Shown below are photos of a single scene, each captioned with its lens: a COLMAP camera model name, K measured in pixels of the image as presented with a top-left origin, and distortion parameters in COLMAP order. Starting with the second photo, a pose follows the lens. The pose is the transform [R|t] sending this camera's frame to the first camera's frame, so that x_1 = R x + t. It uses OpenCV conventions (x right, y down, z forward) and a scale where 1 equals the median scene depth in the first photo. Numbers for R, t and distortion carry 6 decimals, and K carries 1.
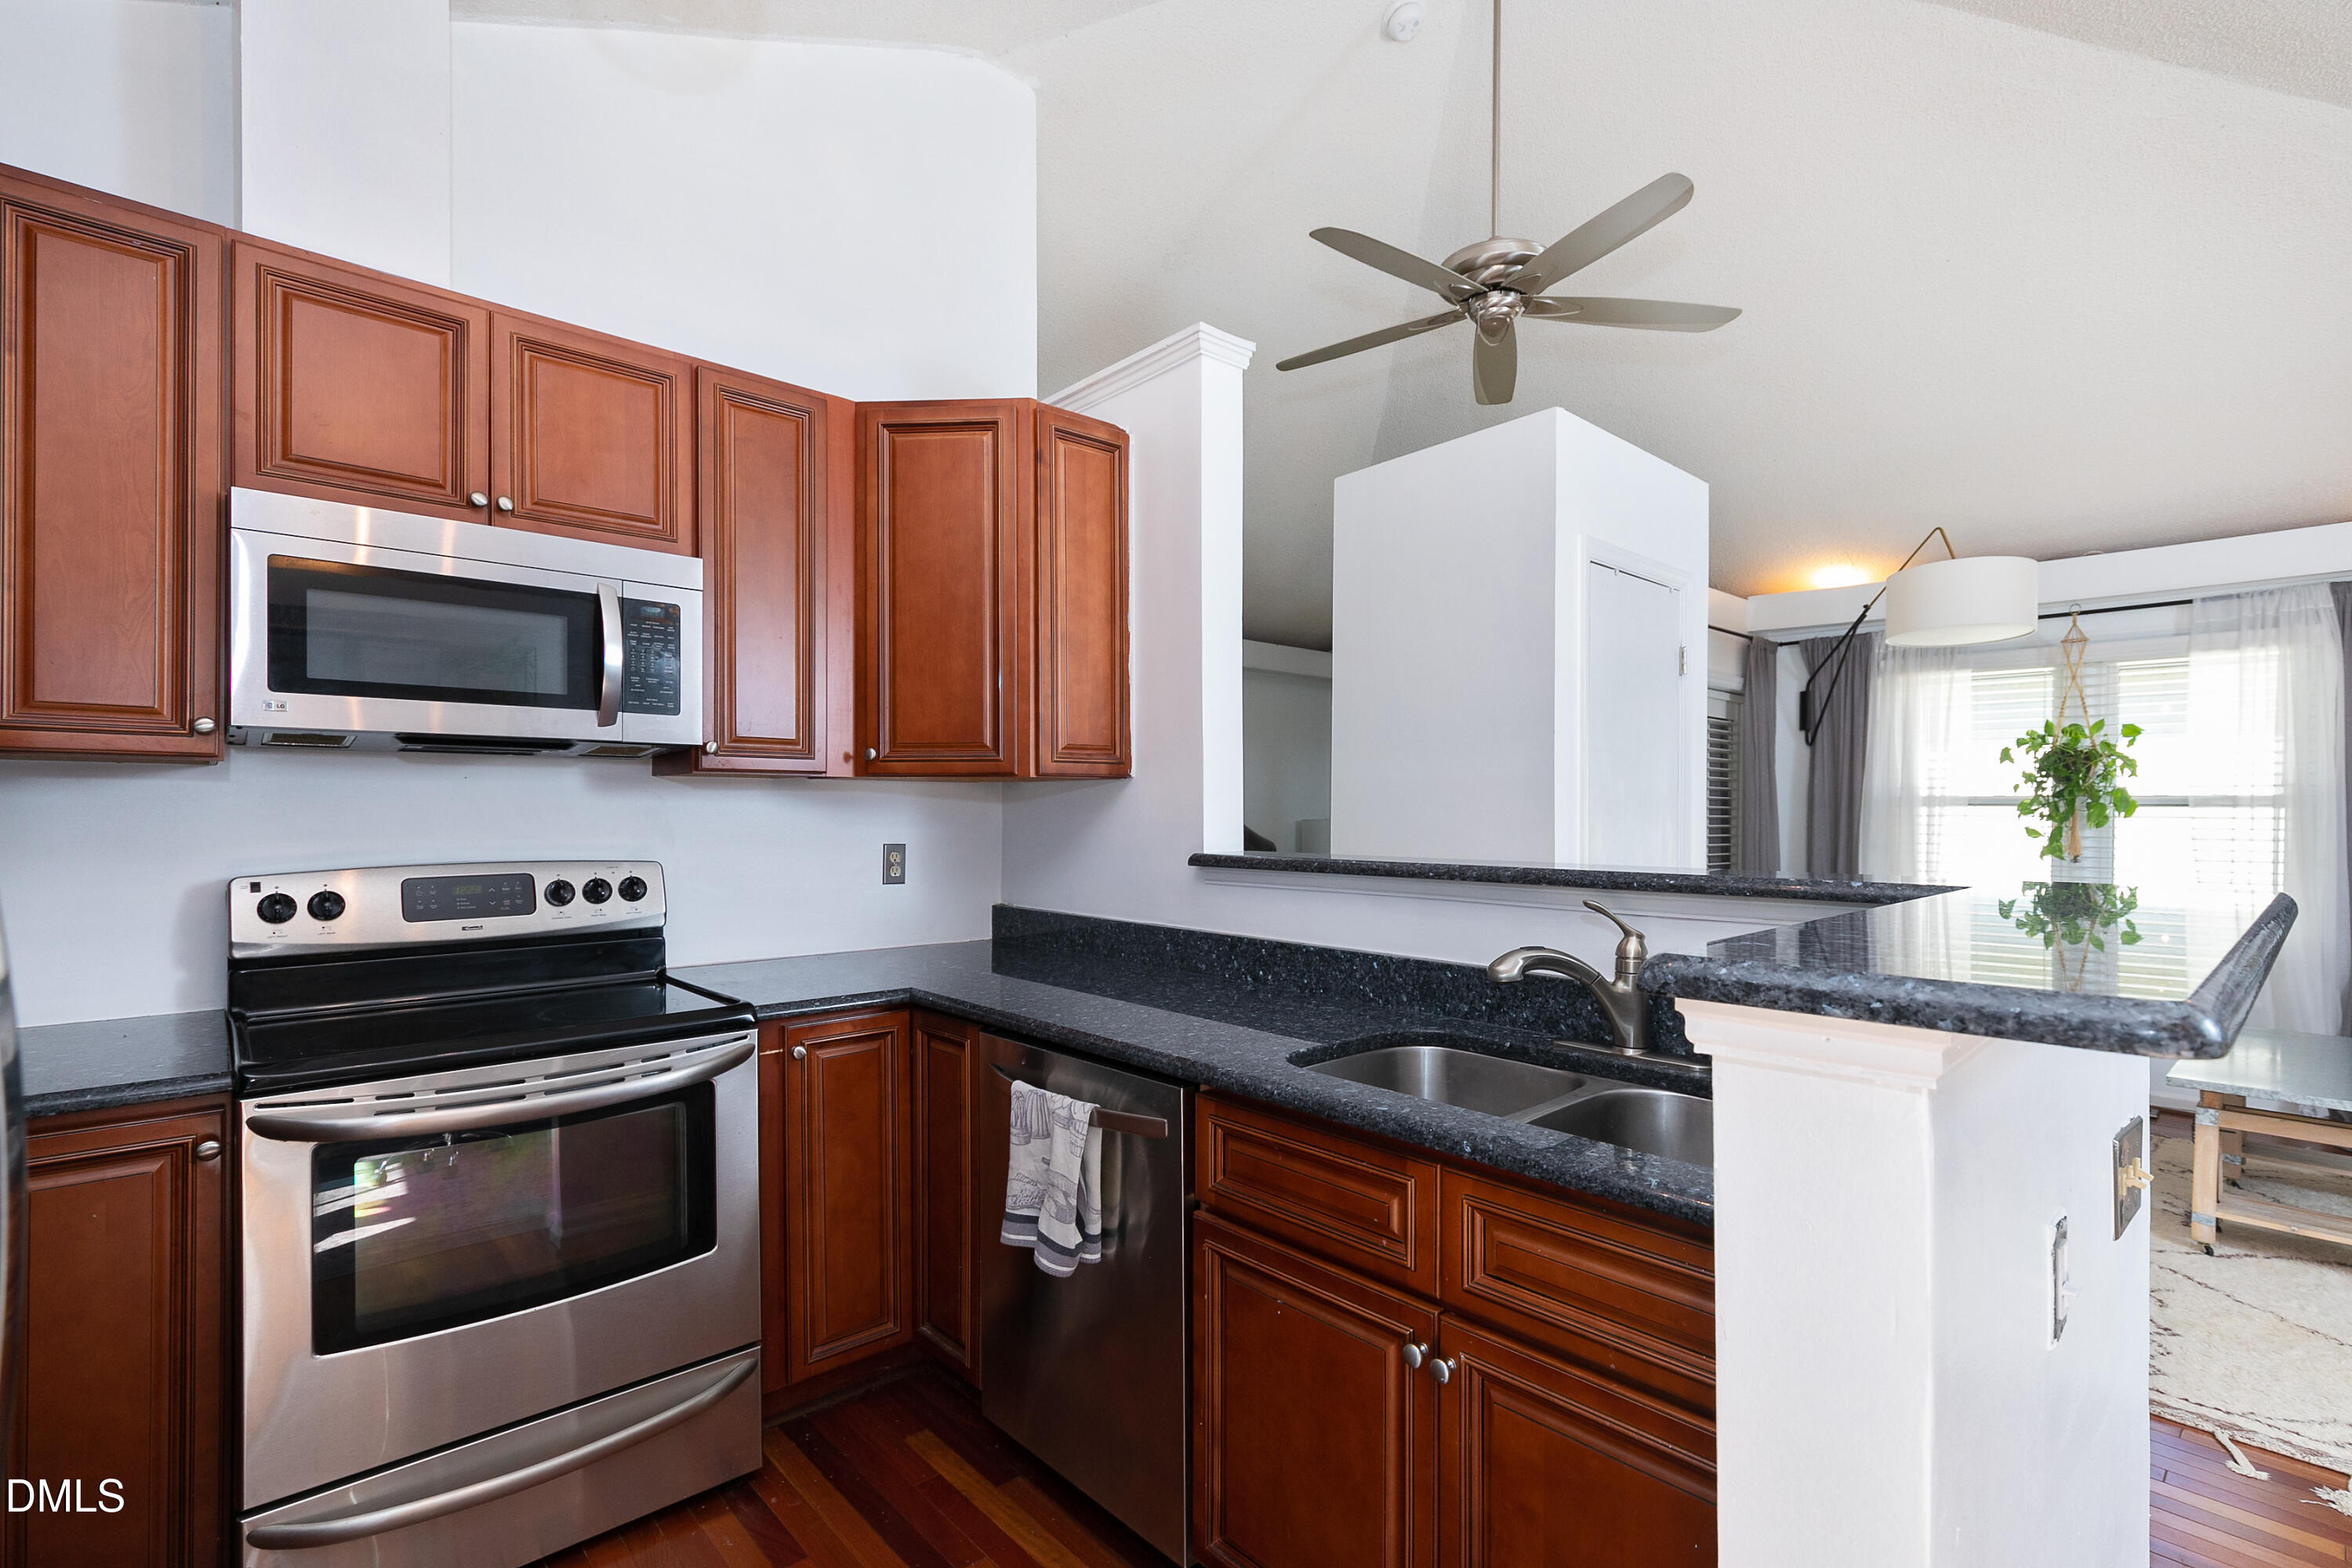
lens RADIAL K [[1077.4, 0, 1167.1], [0, 1077.4, 798.2], [0, 0, 1]] dist [0.003457, 0.000488]
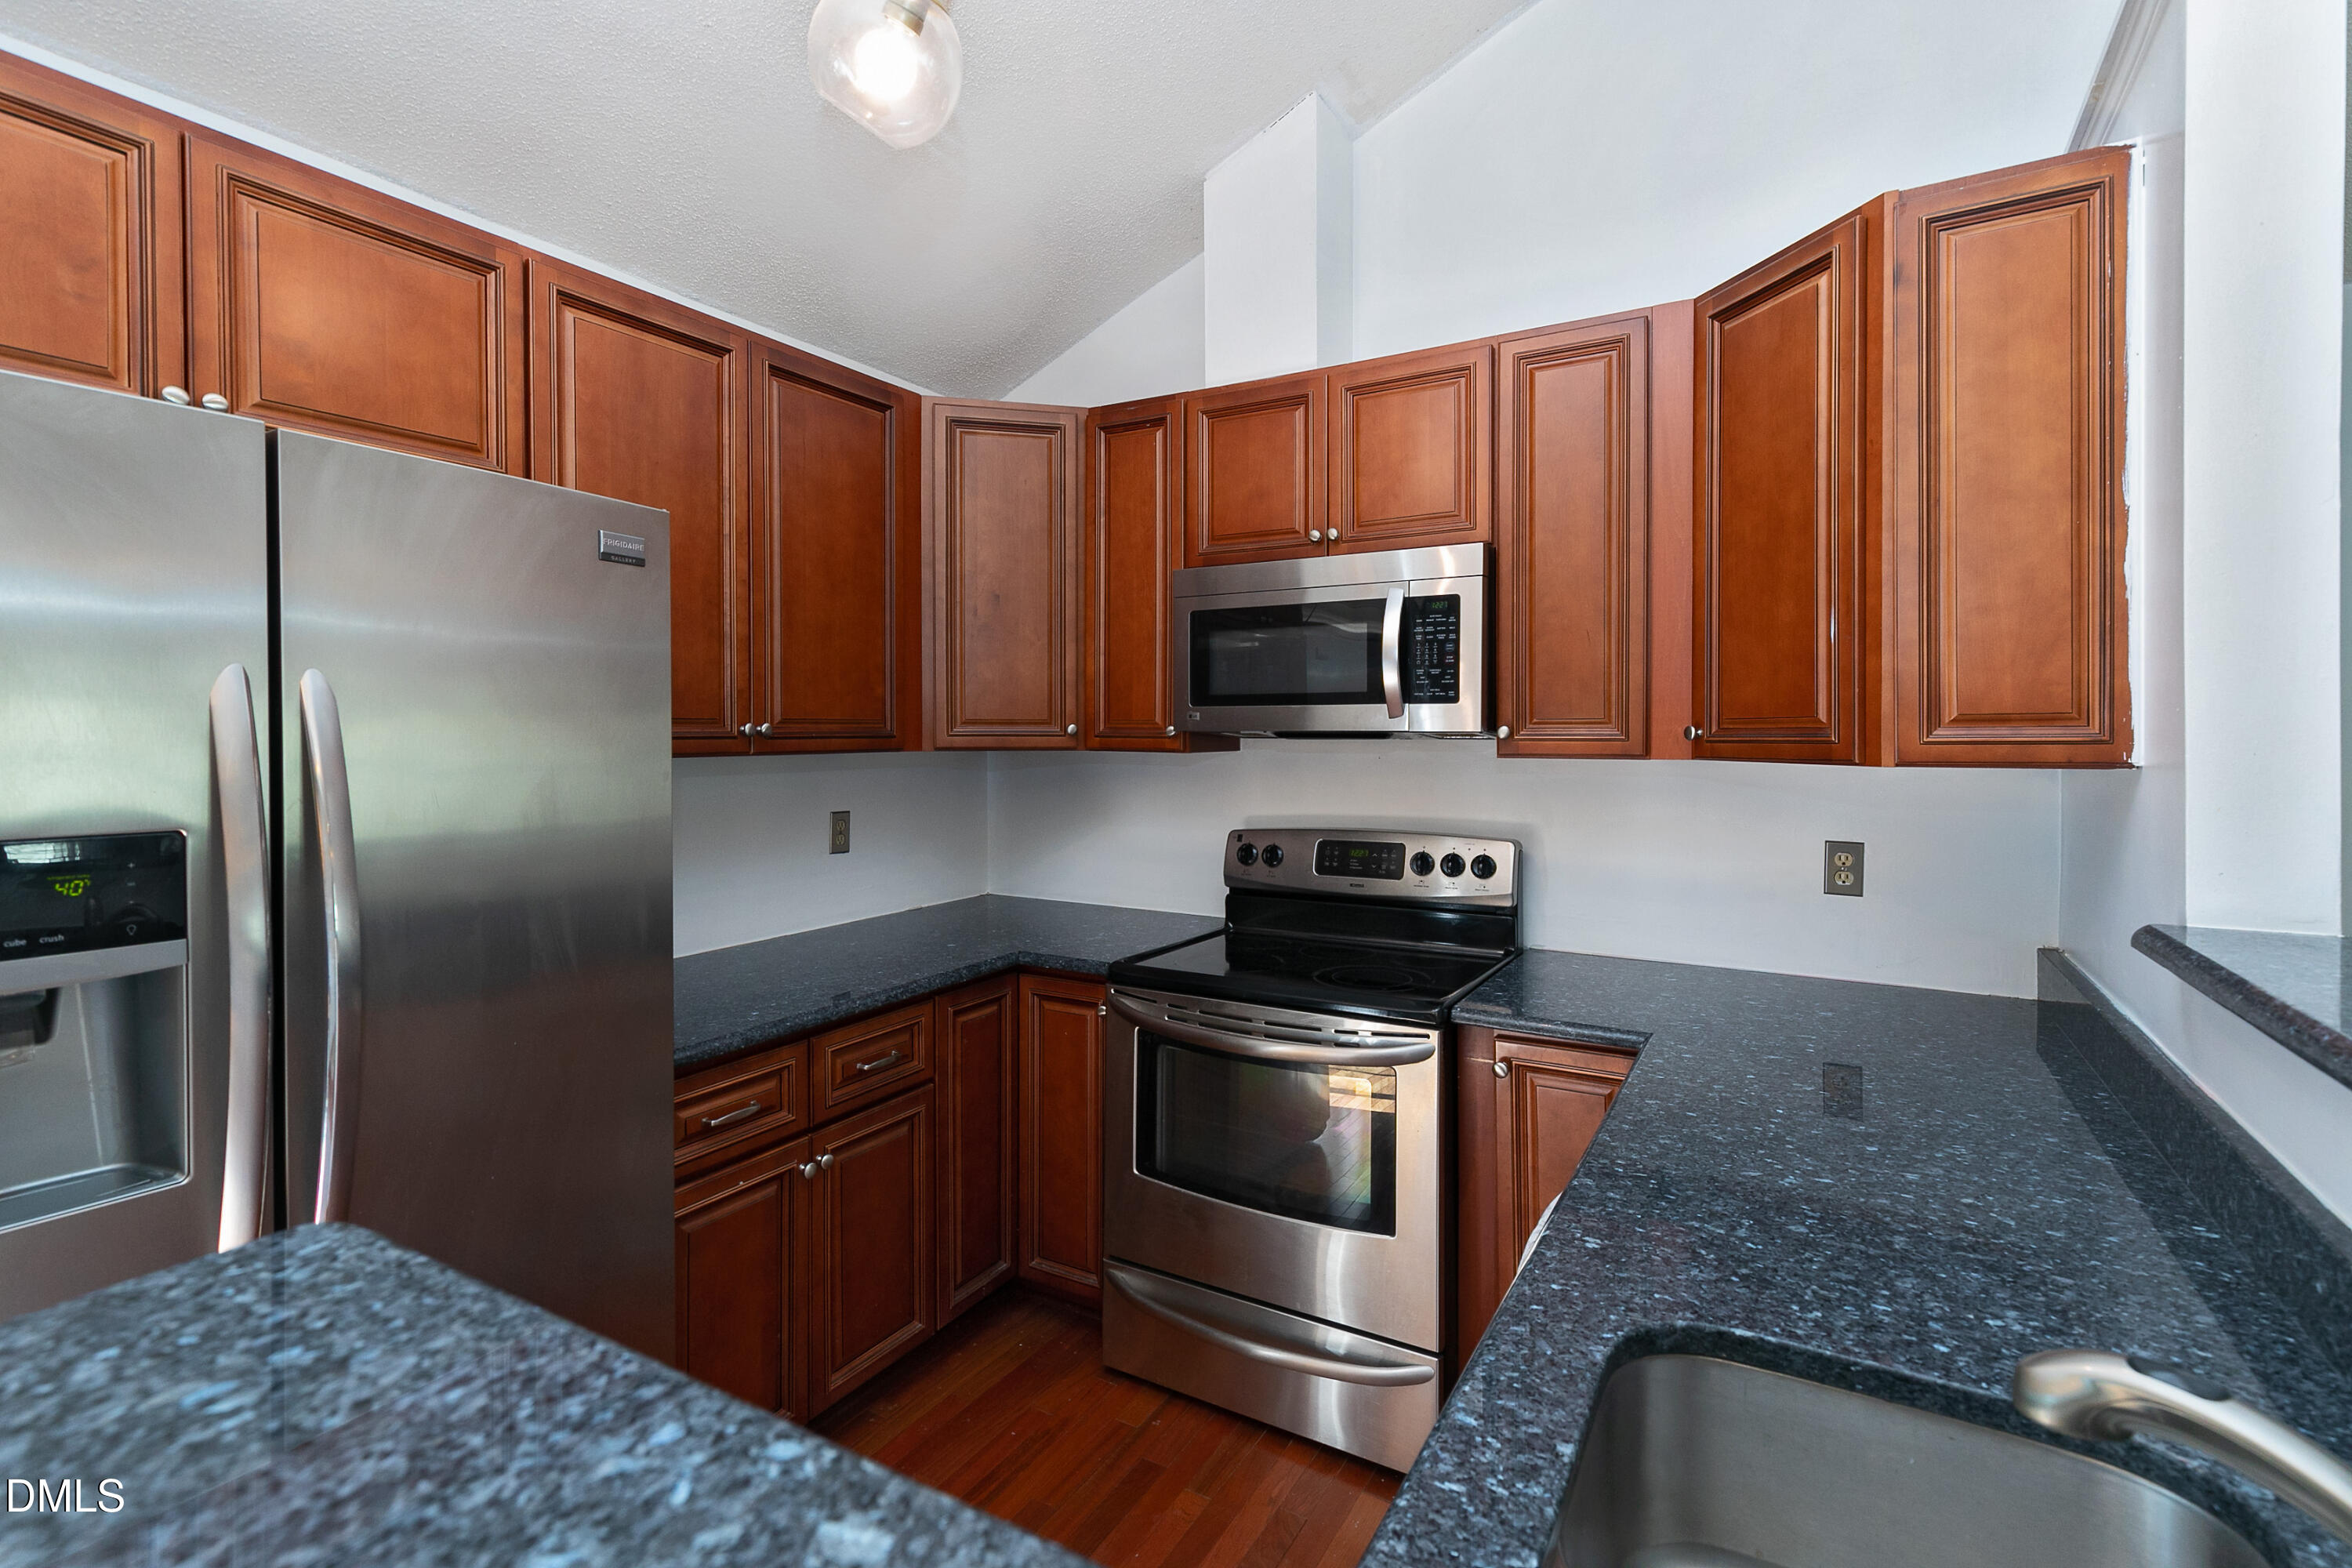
lens RADIAL K [[1077.4, 0, 1141.7], [0, 1077.4, 740.1], [0, 0, 1]] dist [0.003457, 0.000488]
pose [[0.290231, 0.002912, -0.956952, 0.413301], [0.012673, 0.999896, 0.006887, -0.050567], [0.956873, -0.014126, 0.290164, 0.403122]]
